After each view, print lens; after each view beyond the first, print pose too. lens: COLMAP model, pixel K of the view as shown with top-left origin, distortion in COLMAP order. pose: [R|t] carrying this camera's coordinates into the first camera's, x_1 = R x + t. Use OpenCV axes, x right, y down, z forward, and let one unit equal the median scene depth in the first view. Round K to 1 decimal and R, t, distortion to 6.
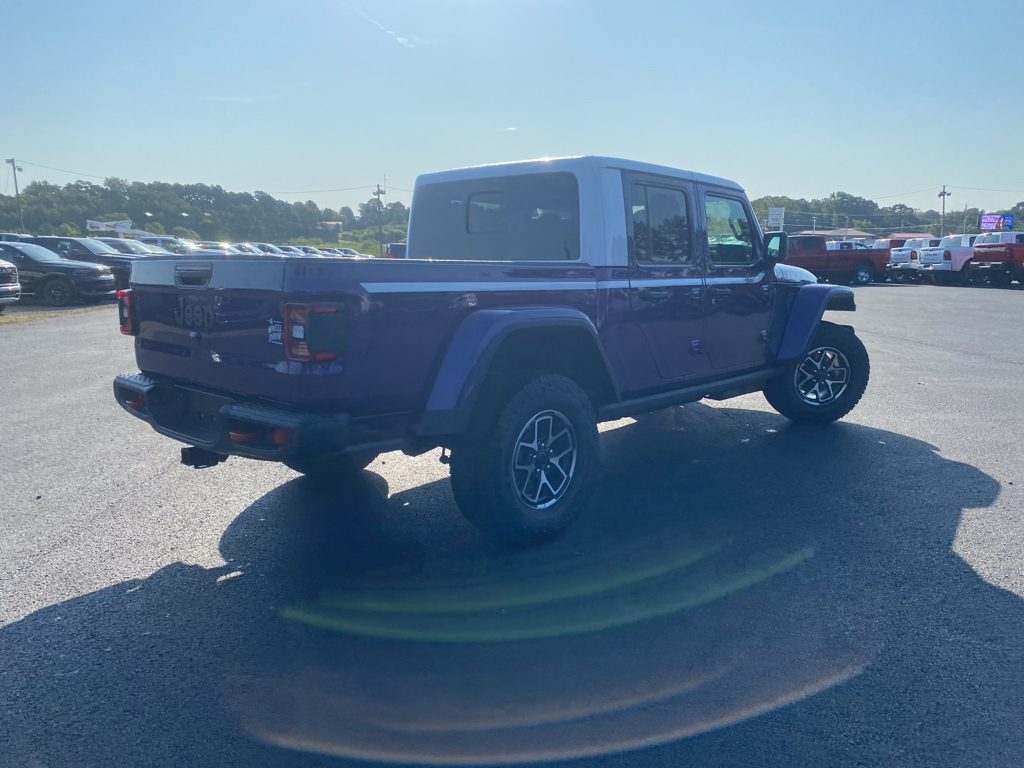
lens RADIAL K [[879.1, 0, 513.0], [0, 879.1, 389.3], [0, 0, 1]] dist [0.025896, -0.022485]
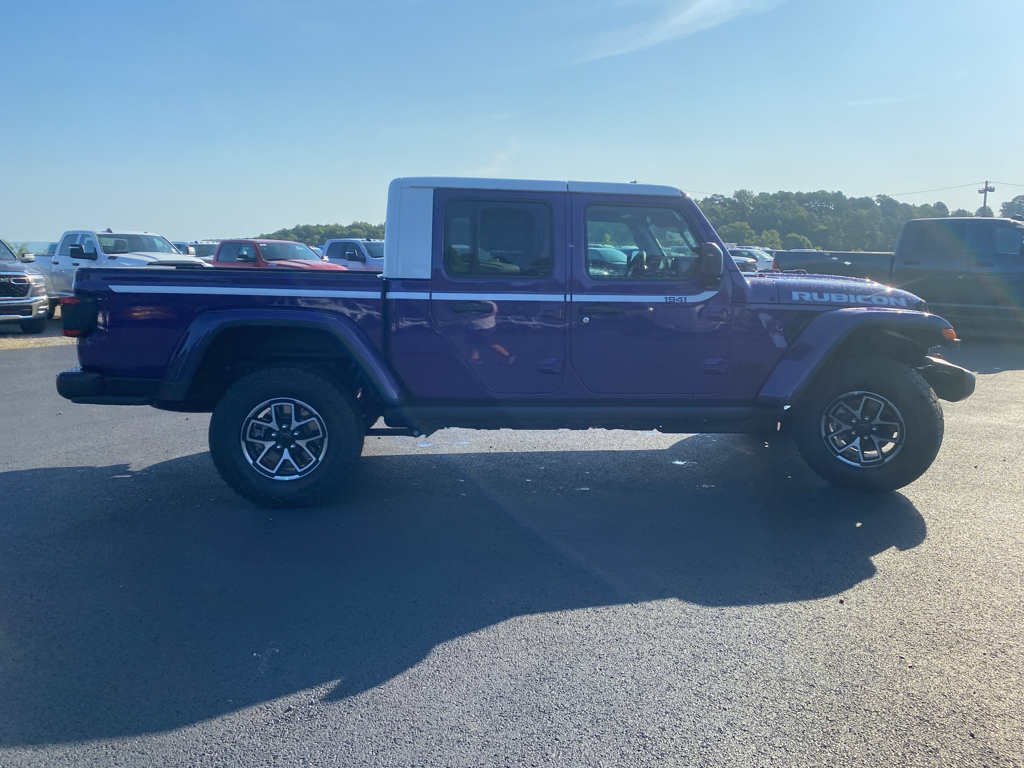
lens RADIAL K [[879.1, 0, 513.0], [0, 879.1, 380.4], [0, 0, 1]] dist [0.025896, -0.022485]
pose [[0.674913, 0.104949, -0.730396, 0.974399], [-0.115470, 0.992661, 0.035935, -0.068631], [0.728807, 0.060086, 0.682078, 0.357954]]
